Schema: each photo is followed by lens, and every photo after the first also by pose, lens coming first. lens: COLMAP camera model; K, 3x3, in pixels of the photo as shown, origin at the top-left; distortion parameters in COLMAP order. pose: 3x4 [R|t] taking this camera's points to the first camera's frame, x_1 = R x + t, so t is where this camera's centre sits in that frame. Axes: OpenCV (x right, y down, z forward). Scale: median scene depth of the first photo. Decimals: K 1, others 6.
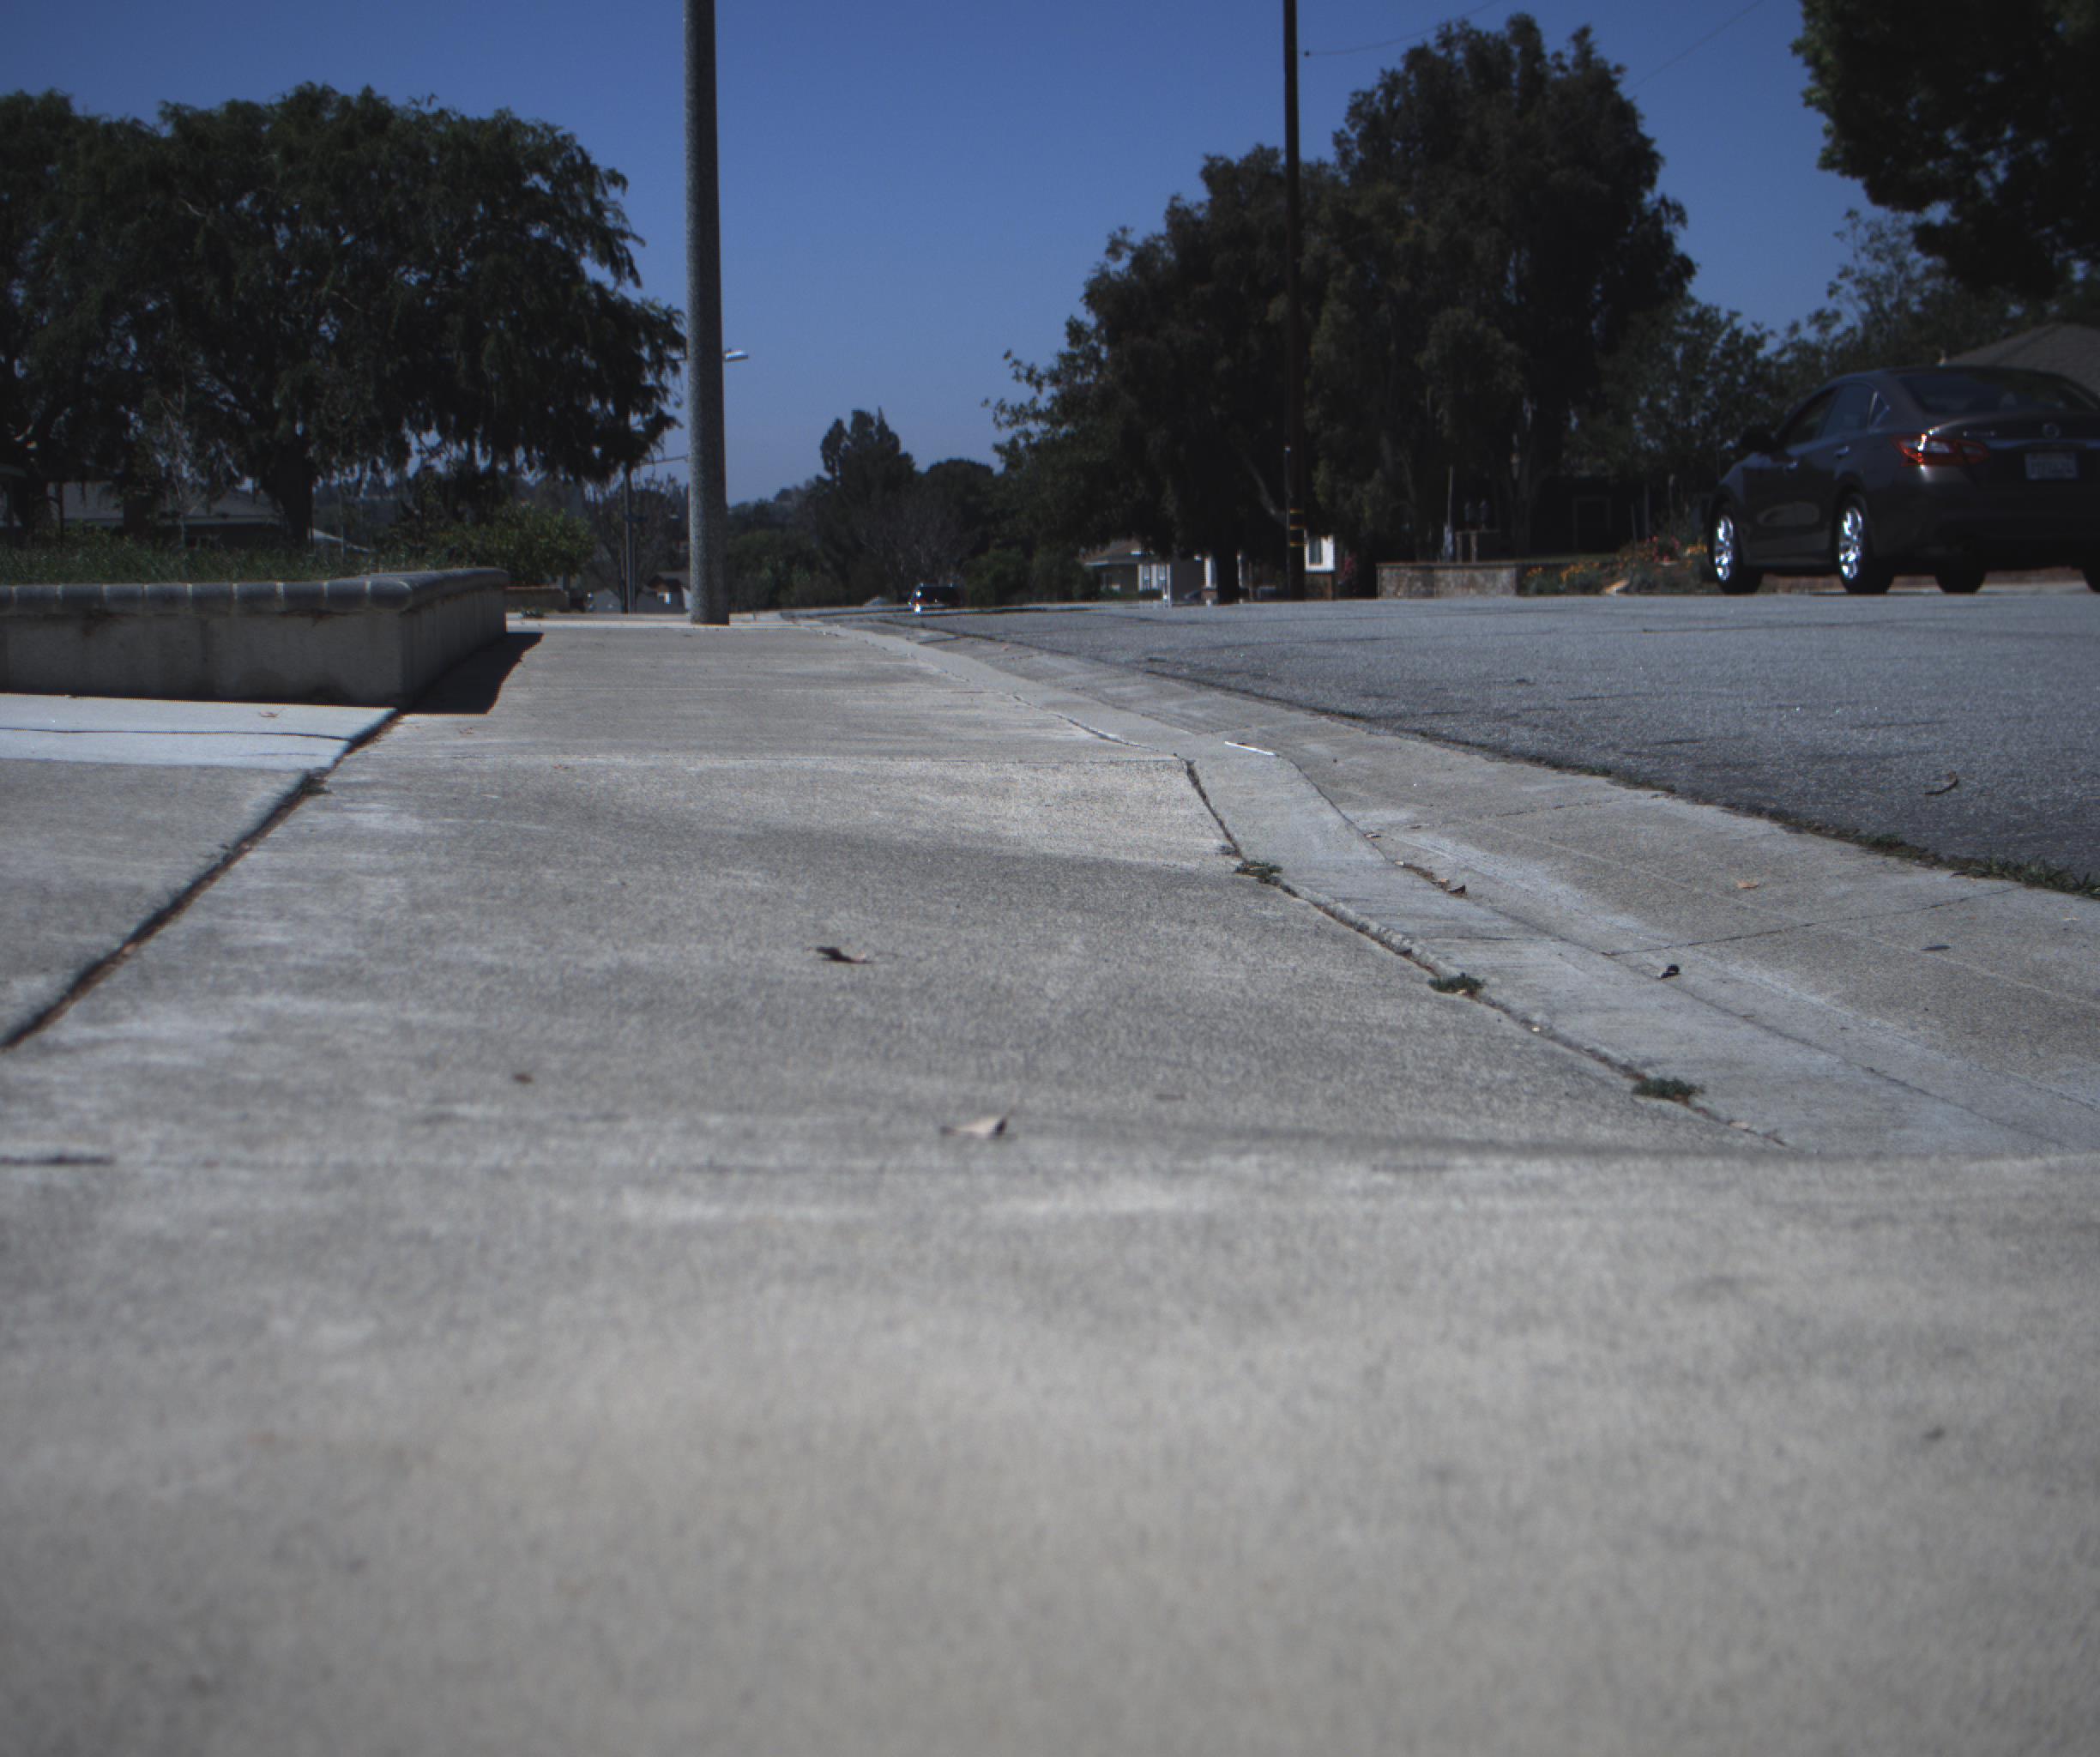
lens RADIAL K [[3939.4, 0, 1038.4], [0, 3939.4, 834.7], [0, 0, 1]] dist [-0.165951, 0.871195]
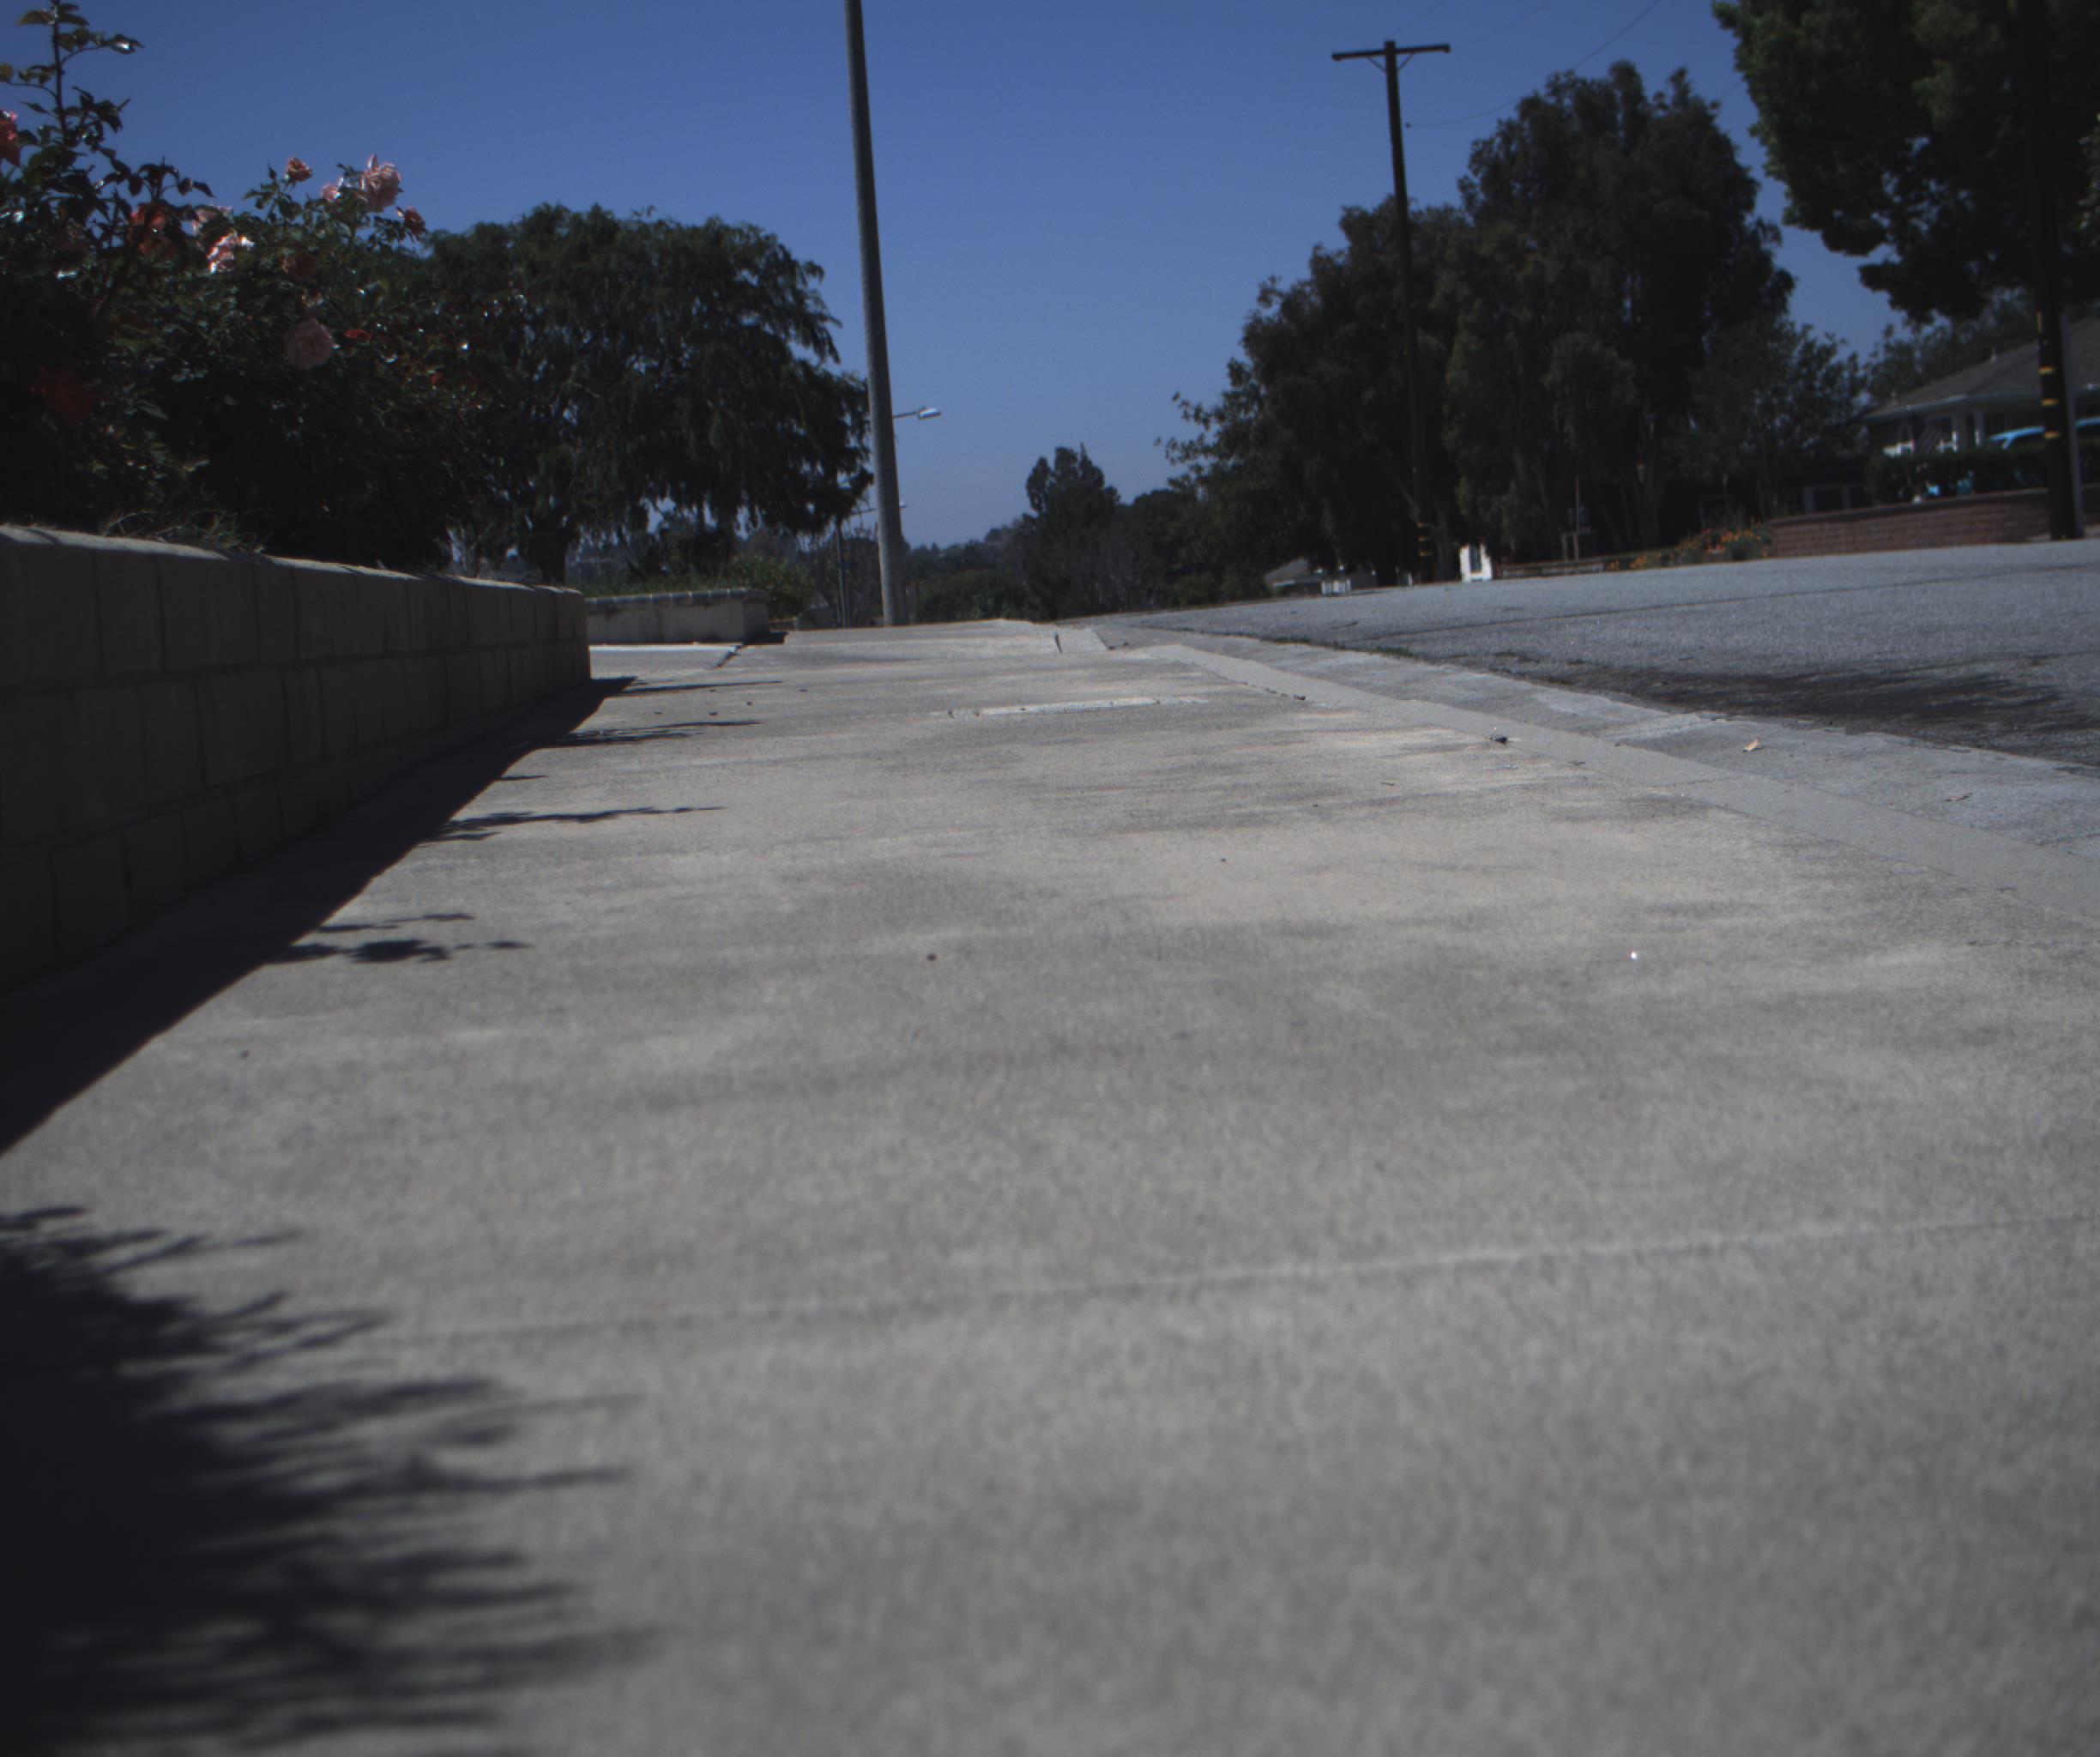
lens RADIAL K [[3942.7, 0, 1039.2], [0, 3942.7, 834.3], [0, 0, 1]] dist [-0.182695, 1.010881]
pose [[0.996875, -0.054251, -0.057412, 0.012511], [0.053786, 0.998506, -0.009613, 0.010265], [0.057848, 0.006495, 0.998304, -0.119406]]
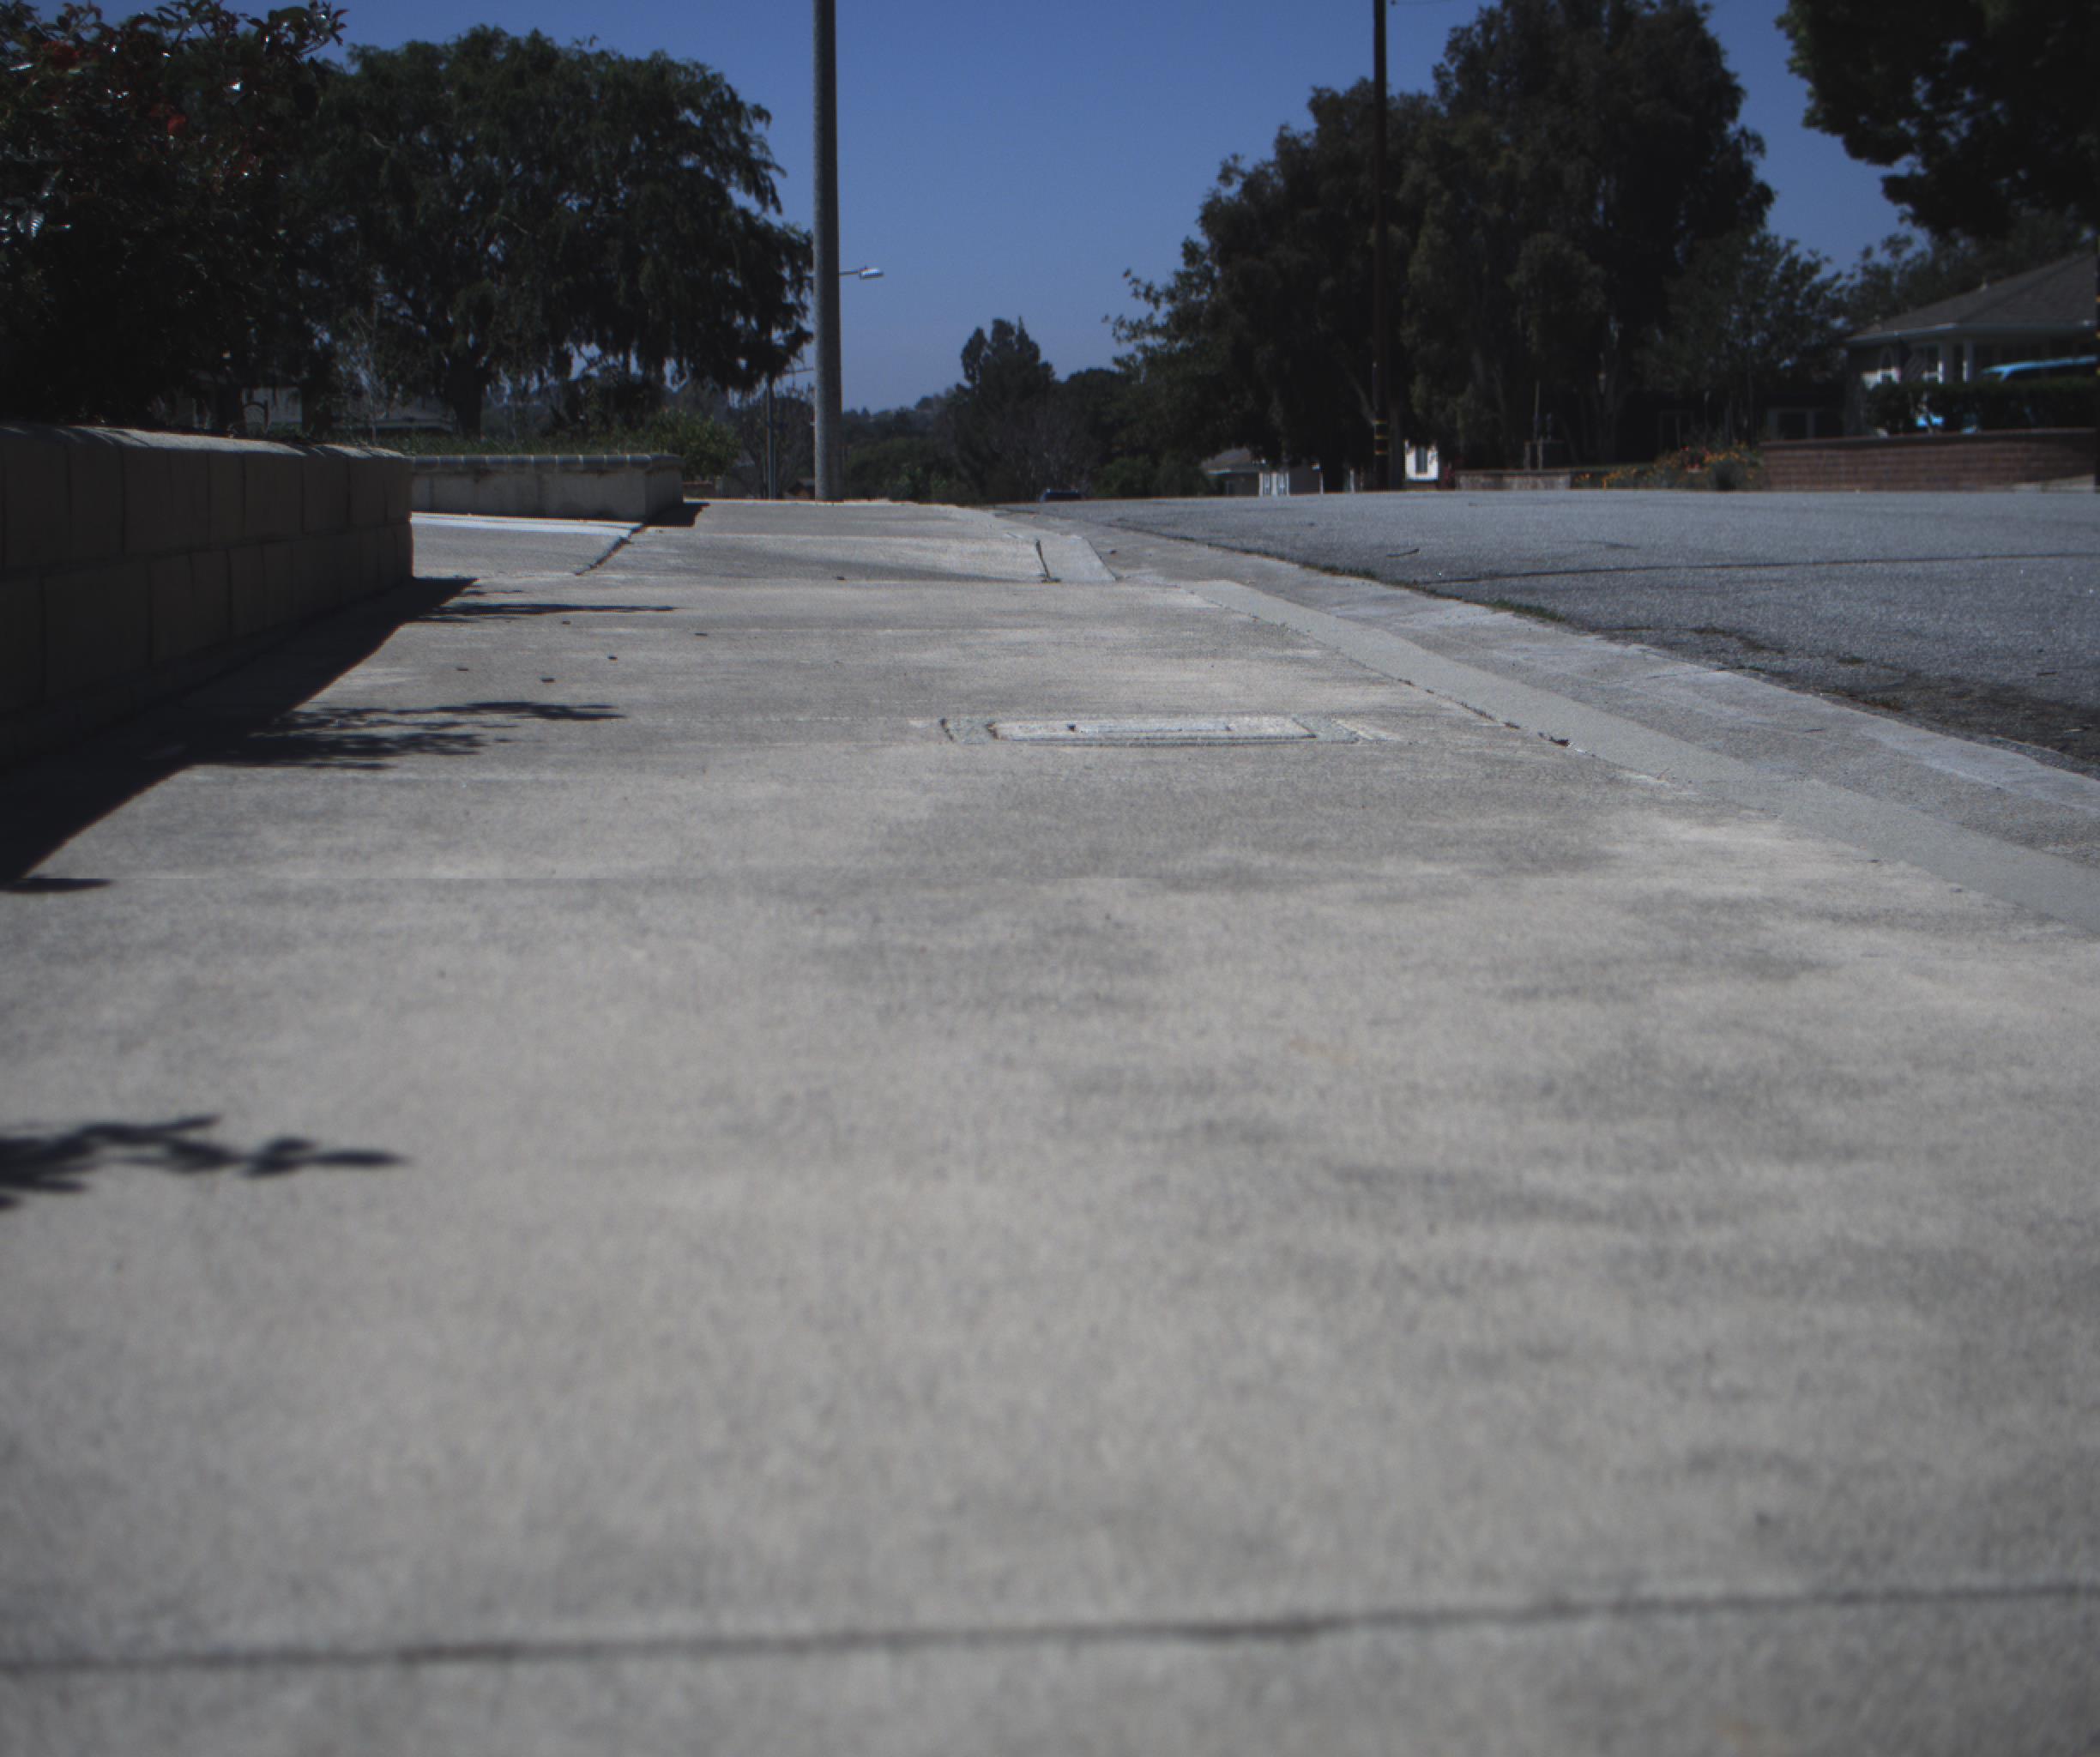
lens RADIAL K [[3939.4, 0, 1038.4], [0, 3939.4, 834.7], [0, 0, 1]] dist [-0.165951, 0.871195]
pose [[0.999338, 0.009561, -0.035089, 0.008247], [-0.008755, 0.999696, 0.023050, 0.006507], [0.035299, -0.022728, 0.999118, -0.078579]]
